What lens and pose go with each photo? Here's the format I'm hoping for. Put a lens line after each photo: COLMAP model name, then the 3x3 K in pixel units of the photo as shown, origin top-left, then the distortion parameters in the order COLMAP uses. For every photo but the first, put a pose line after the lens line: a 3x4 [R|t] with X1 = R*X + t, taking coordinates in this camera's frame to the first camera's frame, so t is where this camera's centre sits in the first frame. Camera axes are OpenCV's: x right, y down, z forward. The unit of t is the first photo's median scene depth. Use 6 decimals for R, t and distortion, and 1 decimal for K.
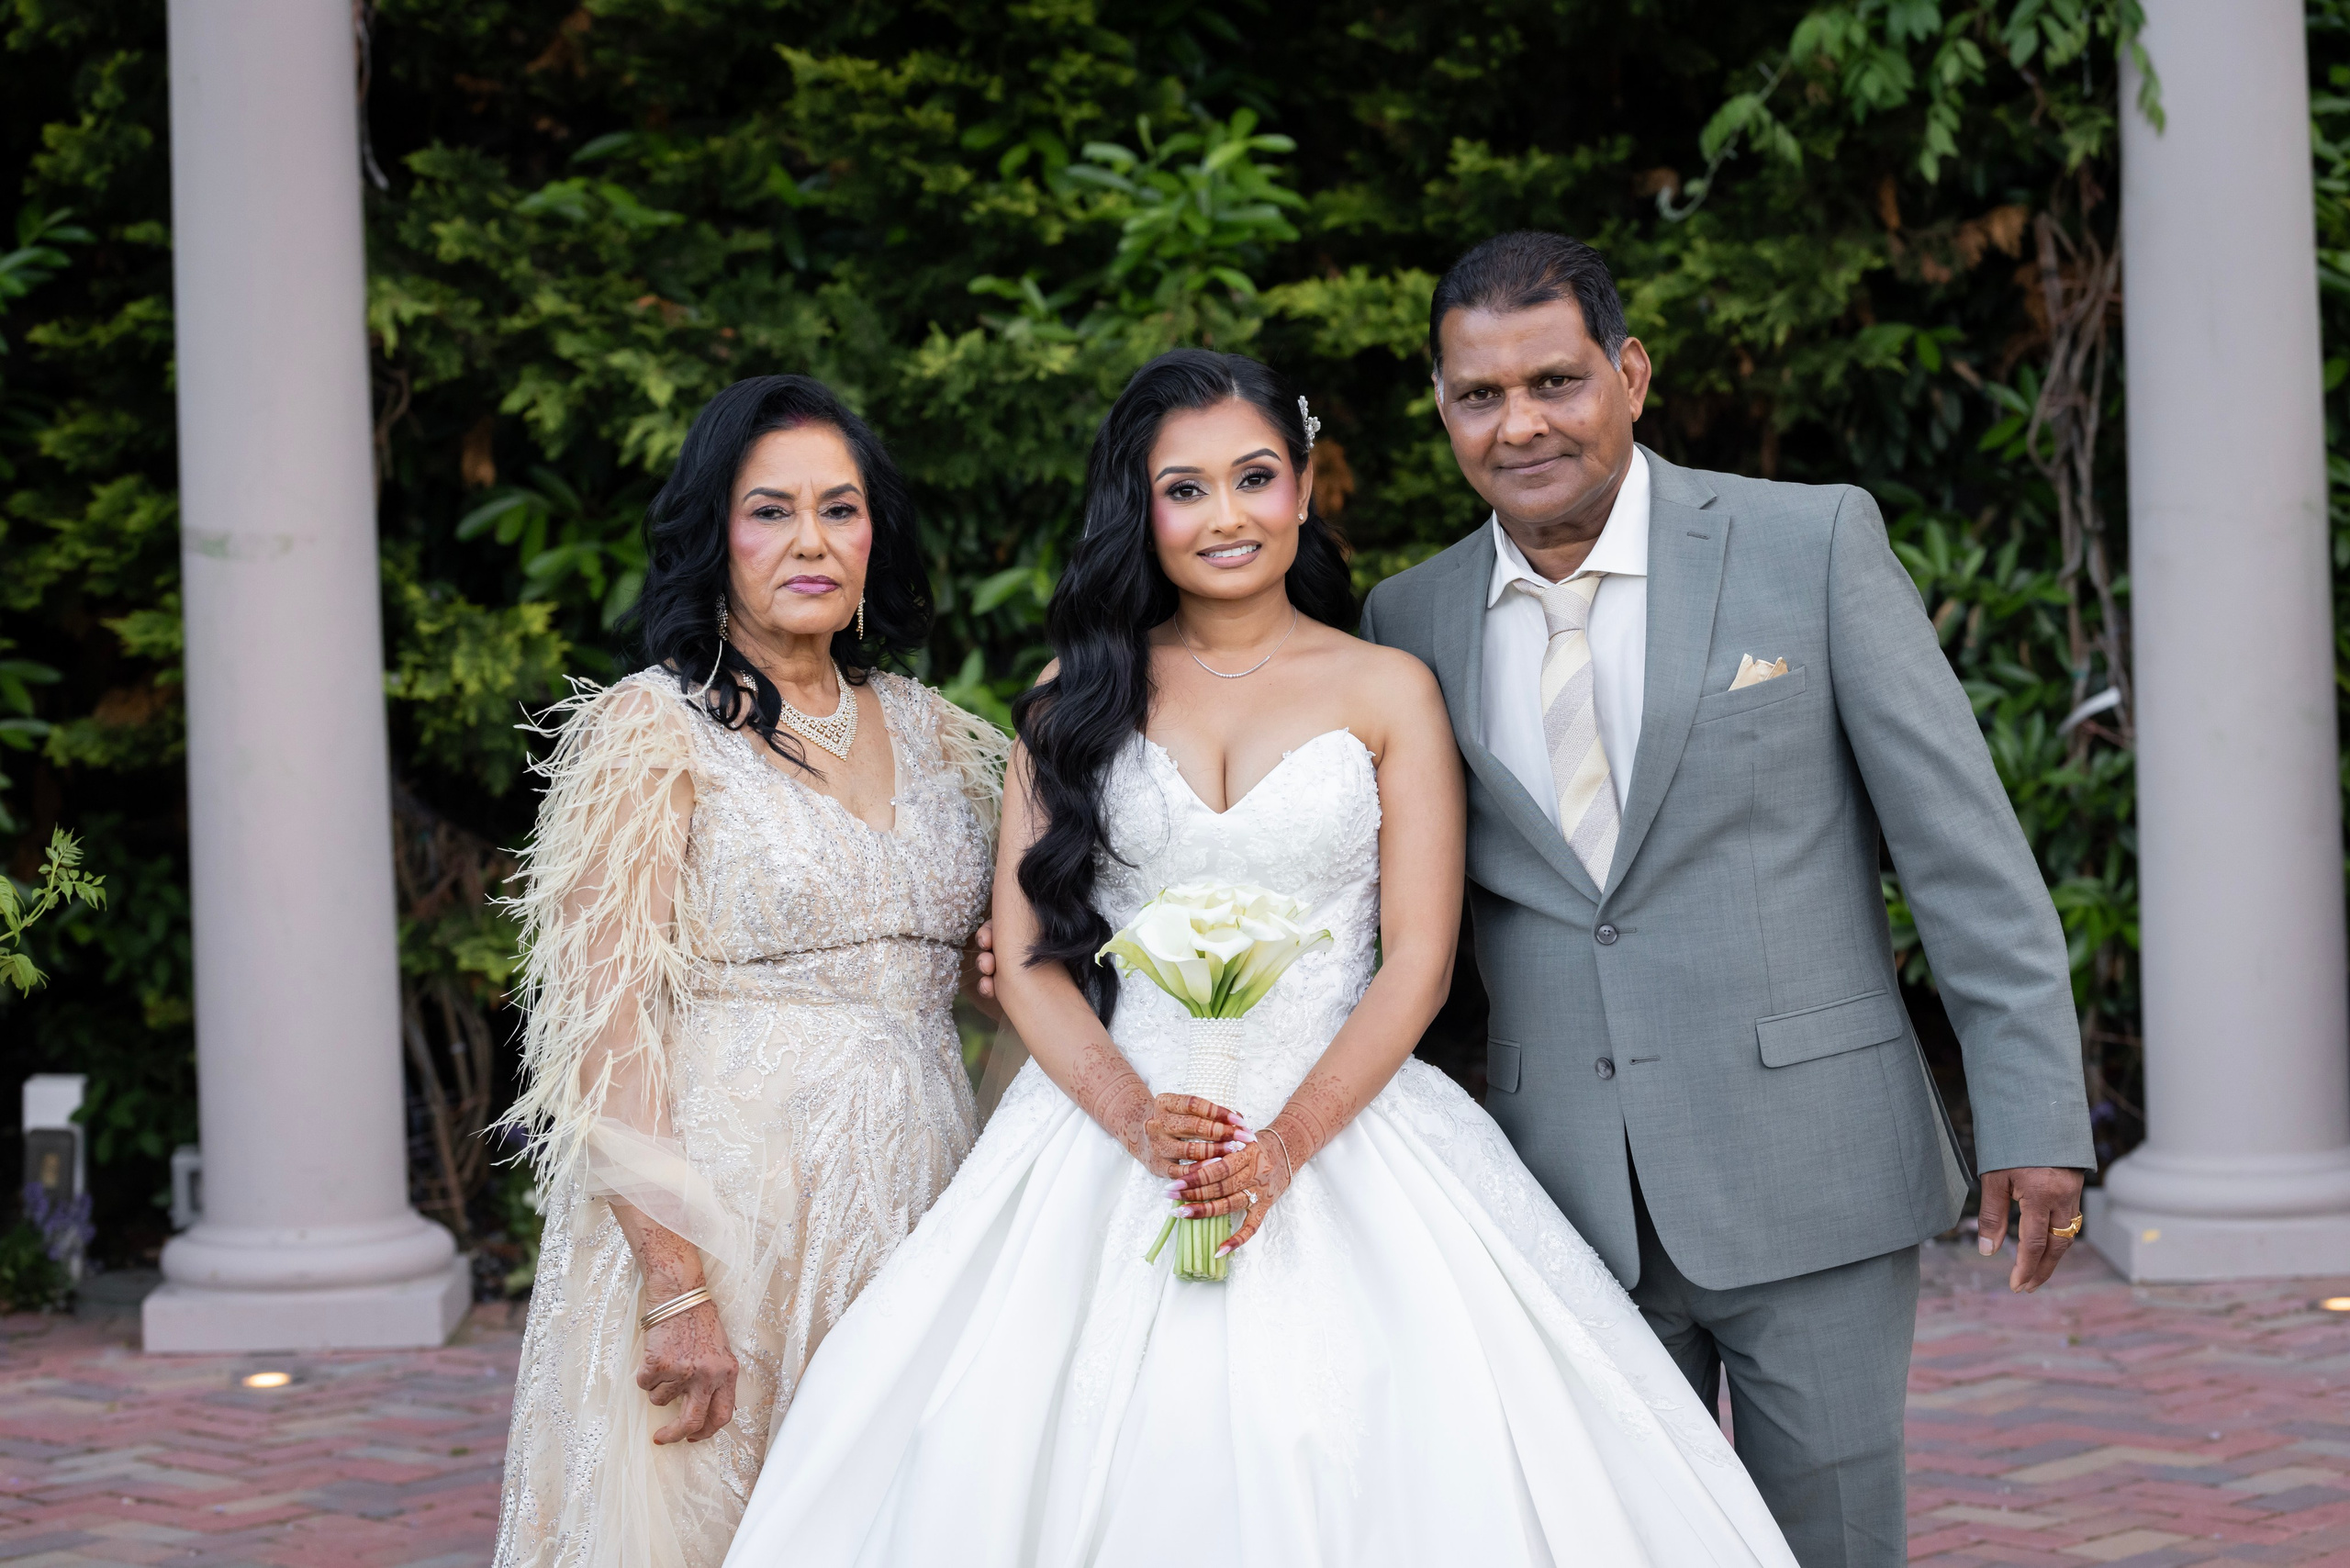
lens RADIAL K [[6140.6, 0, 1175.0], [0, 6140.6, 784.0], [0, 0, 1]] dist [0.093926, -0.953040]
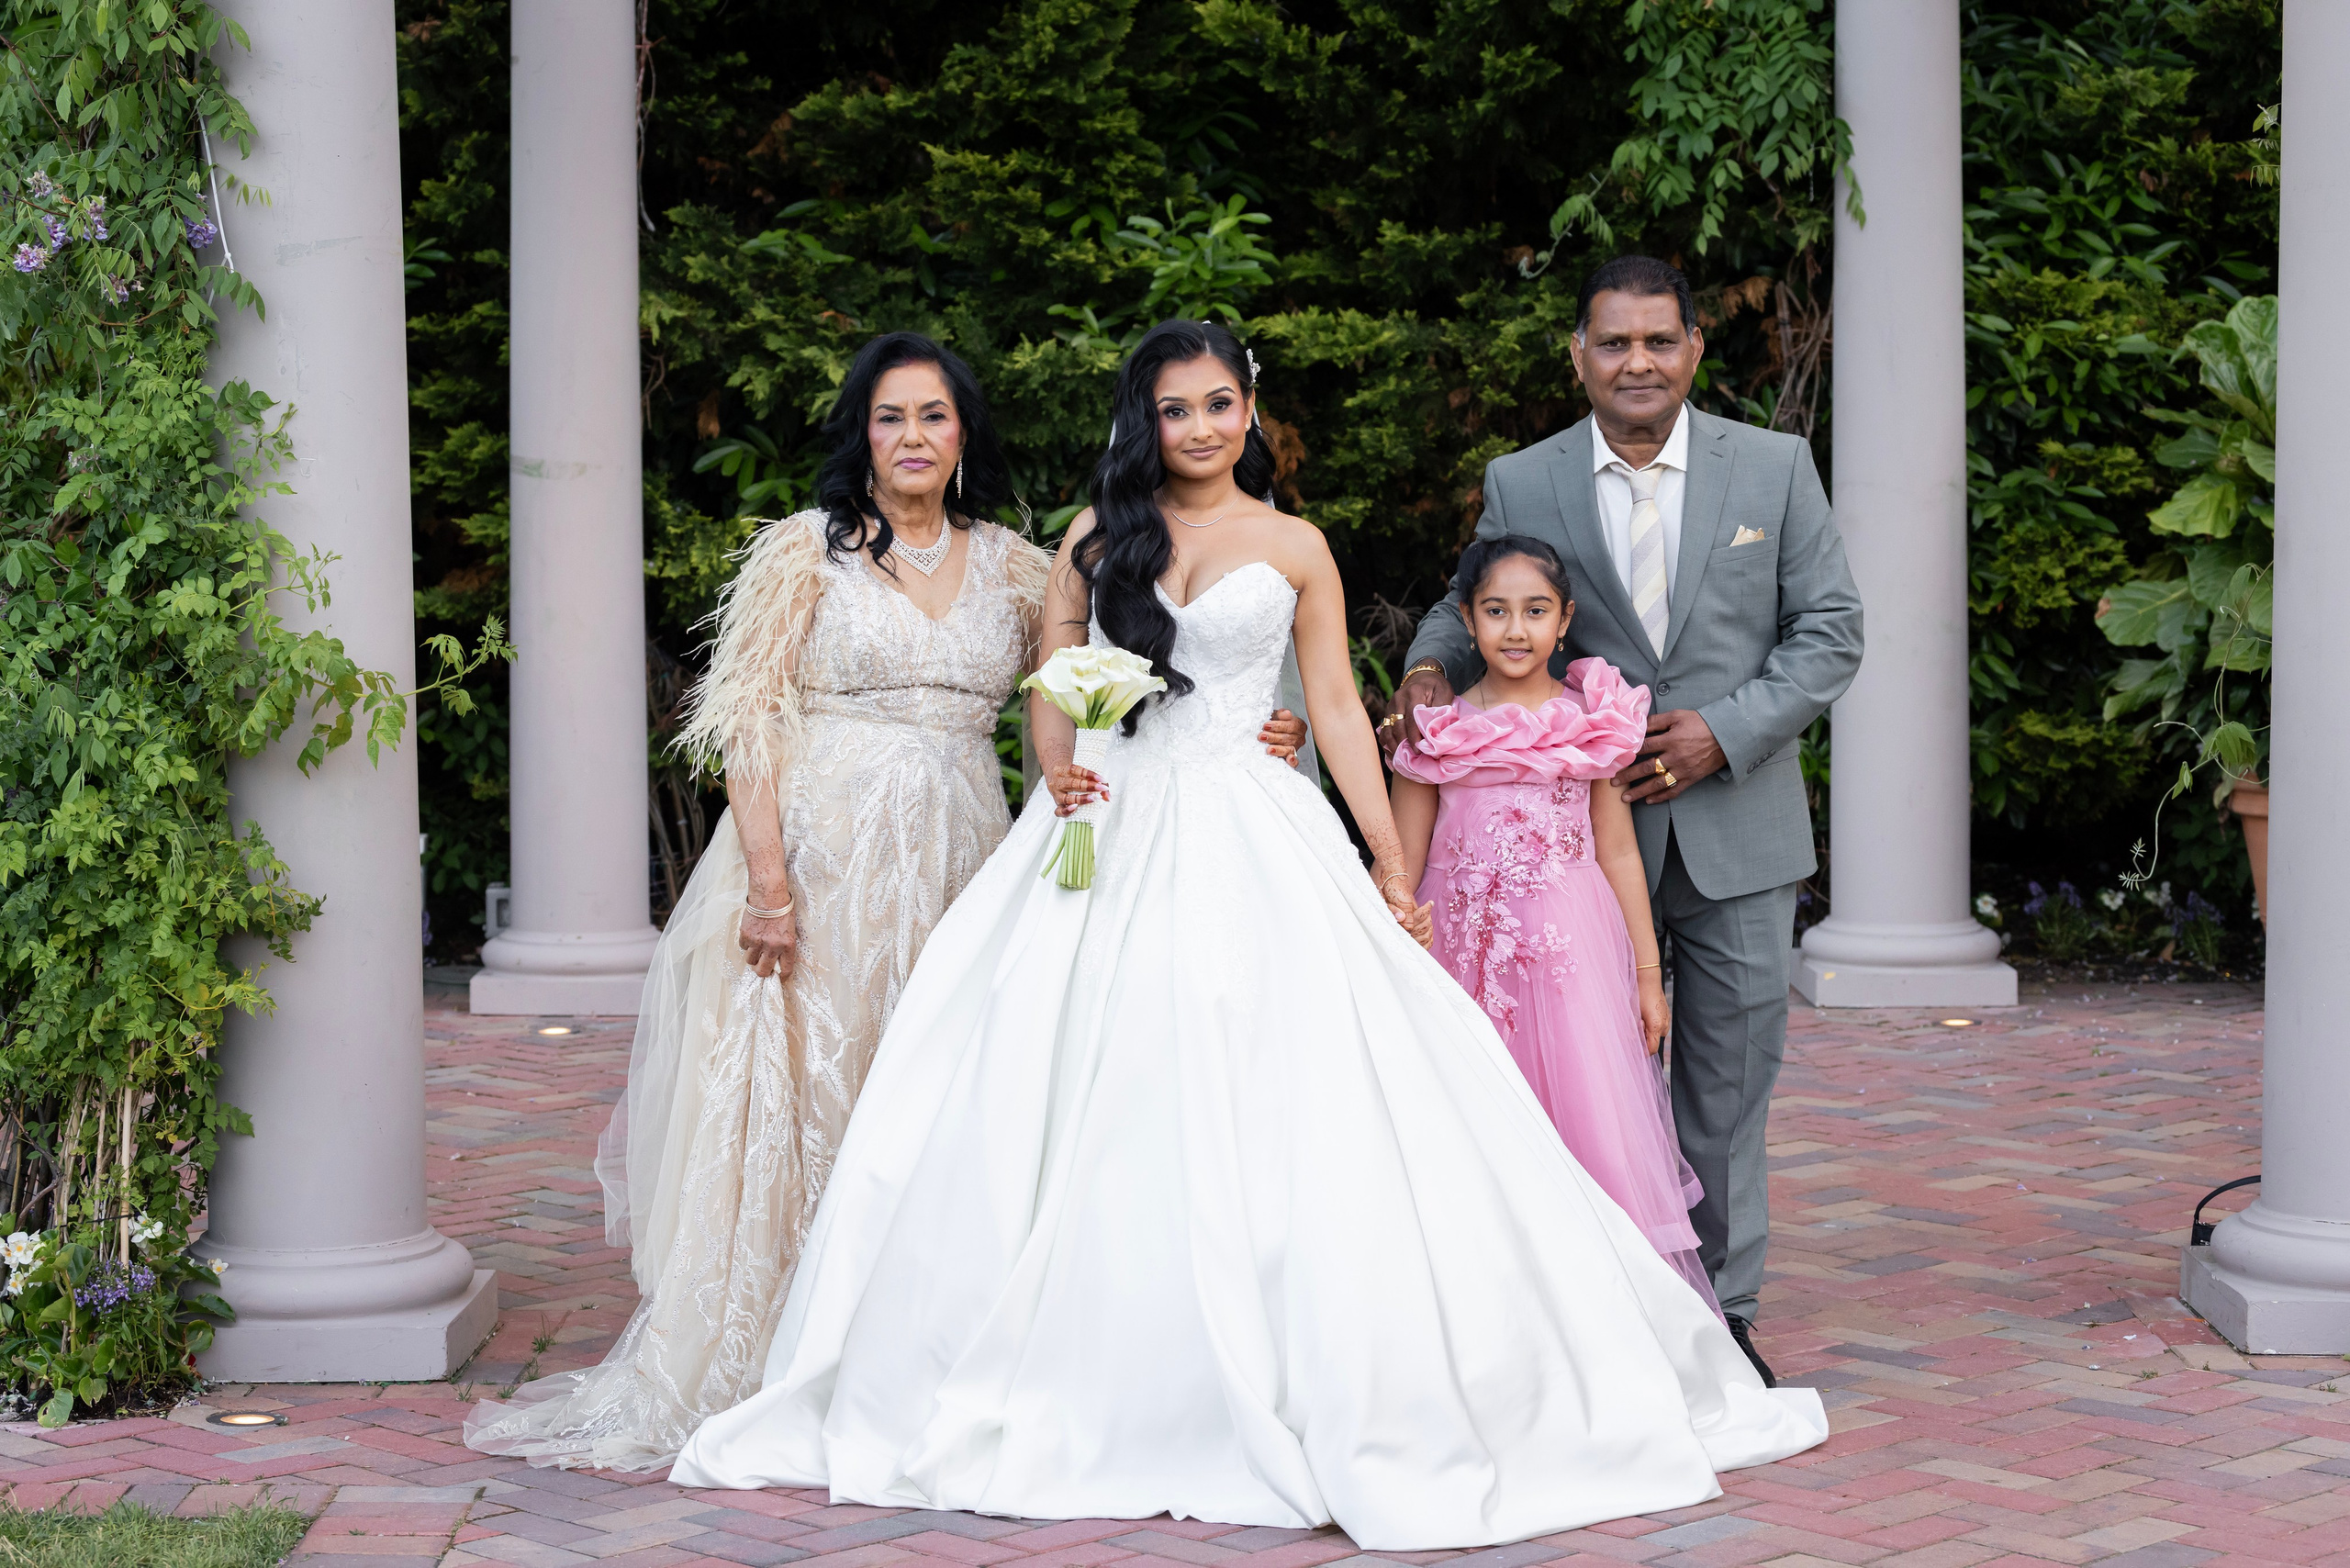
lens RADIAL K [[4688.1, 0, 1175.0], [0, 4688.1, 784.0], [0, 0, 1]] dist [0.089121, -0.322596]
pose [[0.999562, 0.029410, 0.003178, -0.003341], [-0.029437, 0.999526, 0.008976, 0.021047], [-0.002913, -0.009065, 0.999955, -0.121045]]
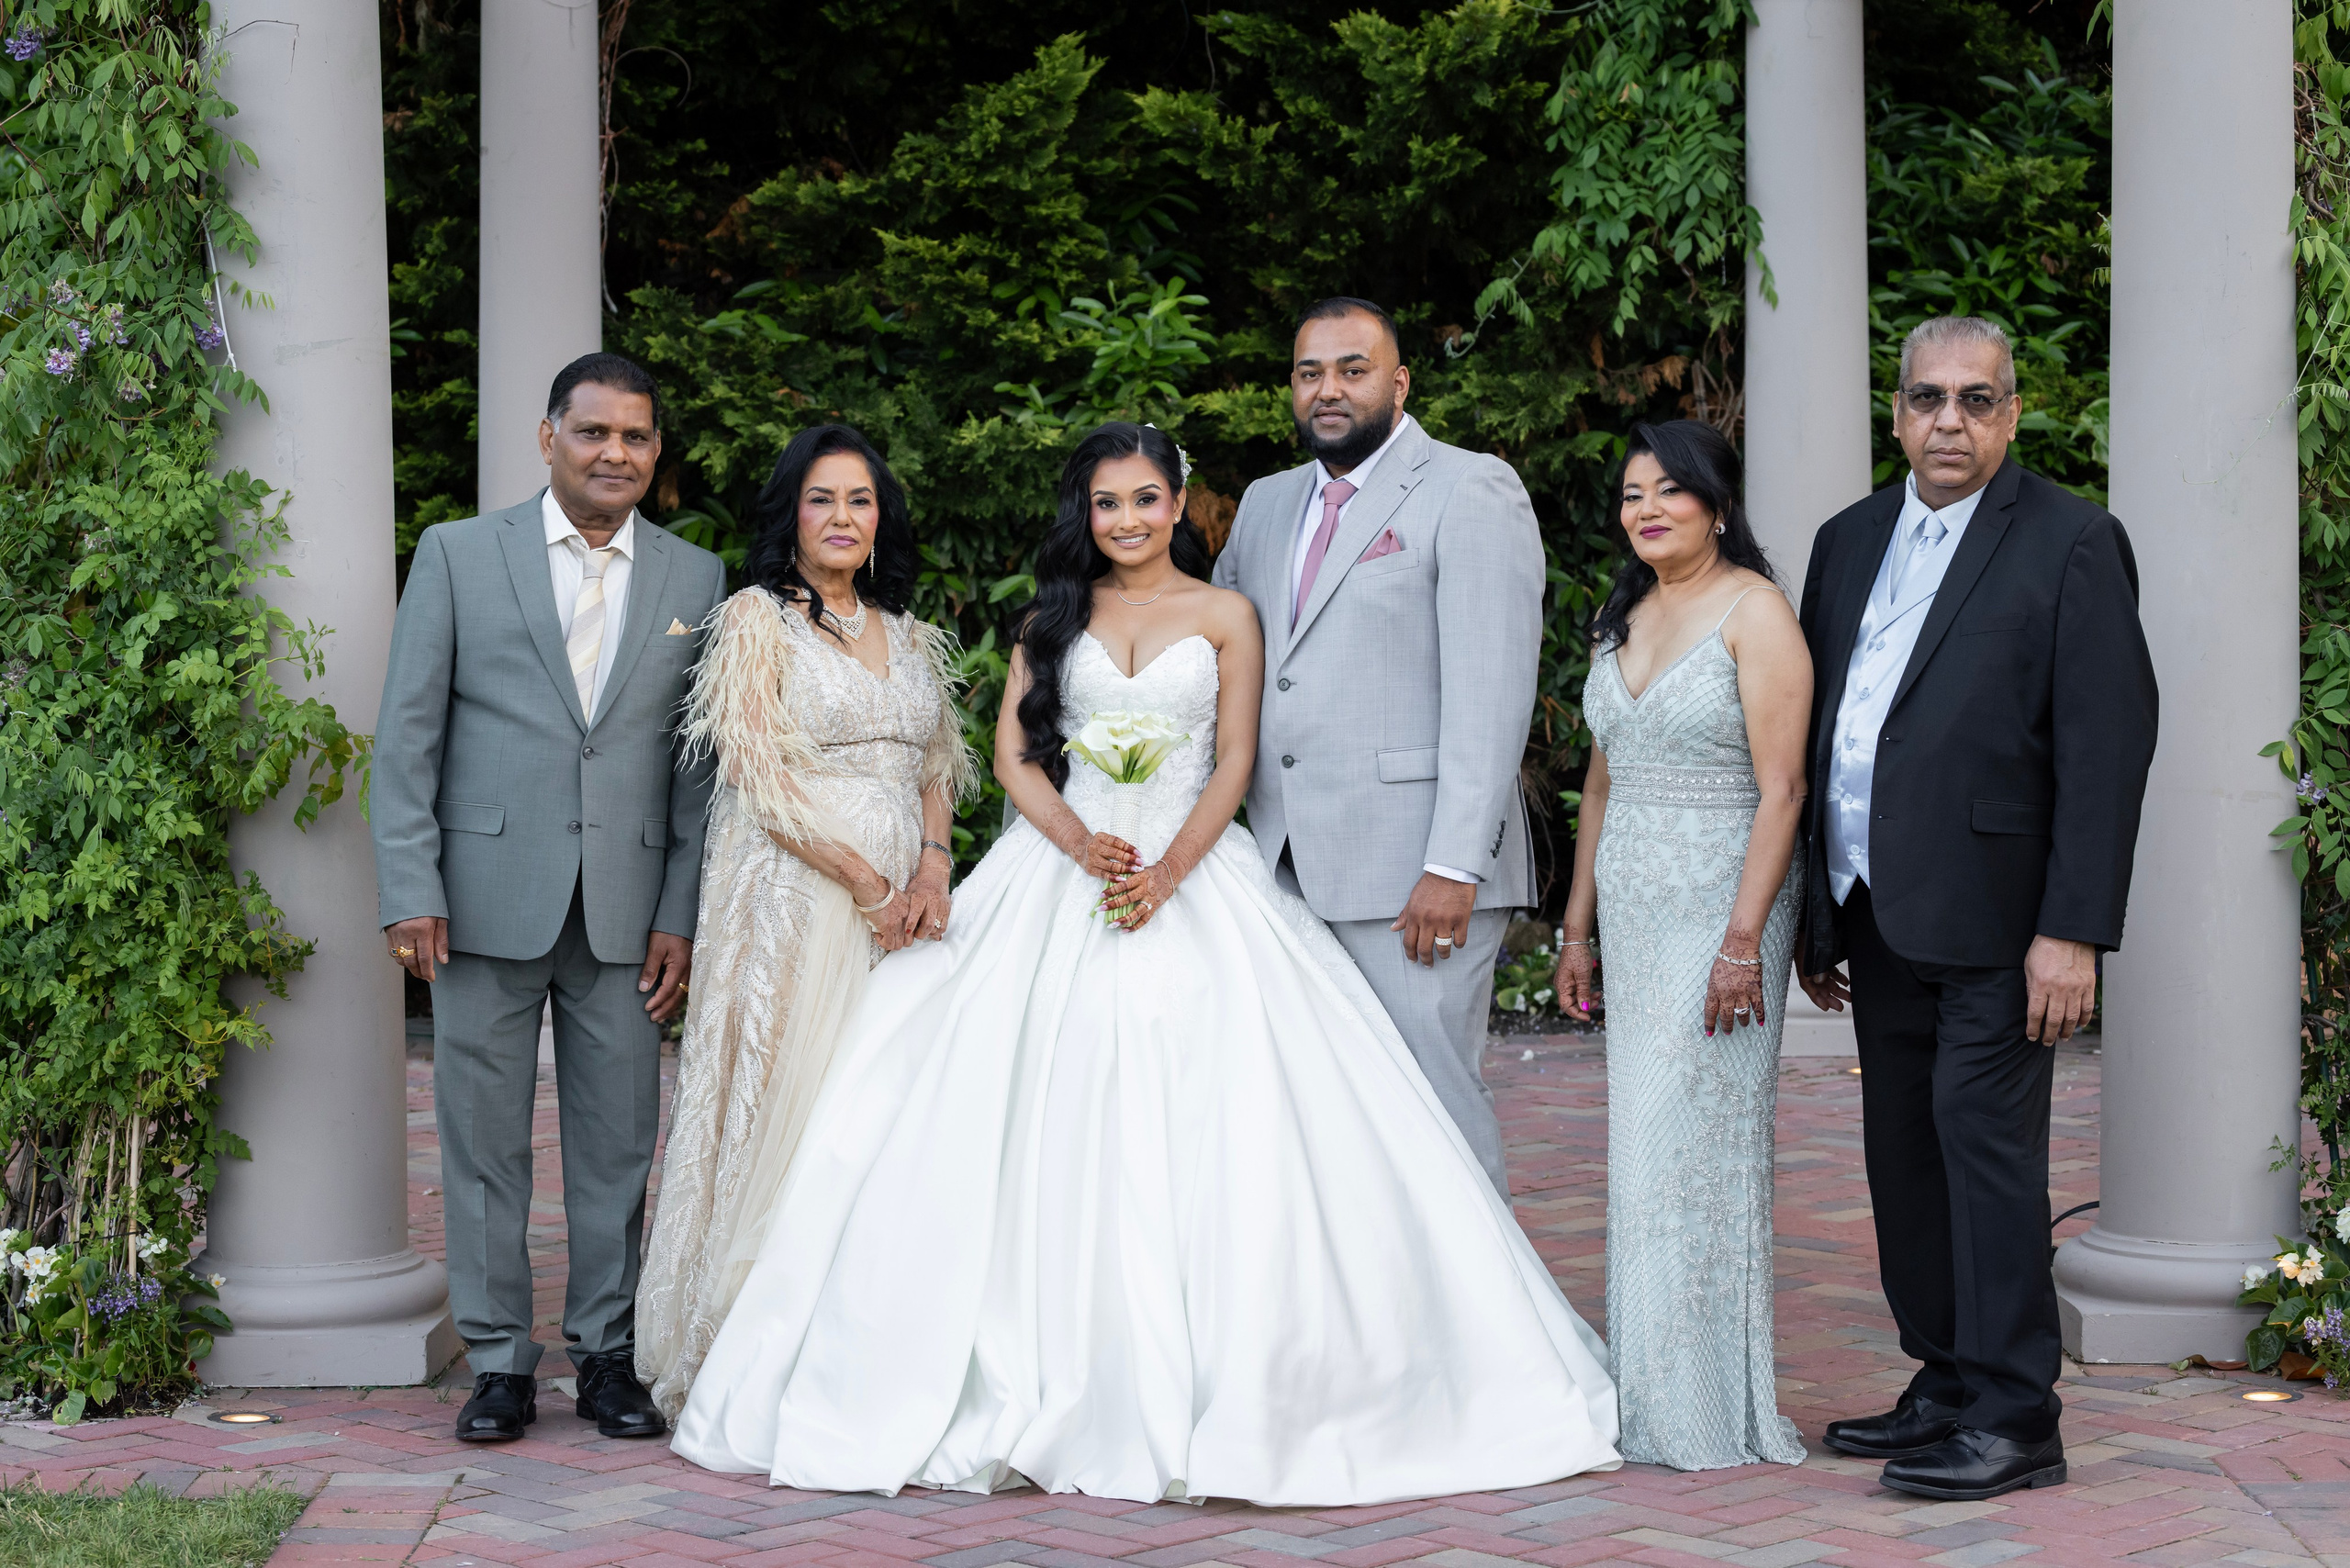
lens RADIAL K [[4906.8, 0, 1147.7], [0, 4906.8, 719.9], [0, 0, 1]] dist [0.120089, -0.110735]
pose [[0.999562, 0.029581, 0.001232, 0.005676], [-0.029554, 0.999407, -0.017682, 0.022047], [-0.001754, 0.017637, 0.999843, -0.220452]]
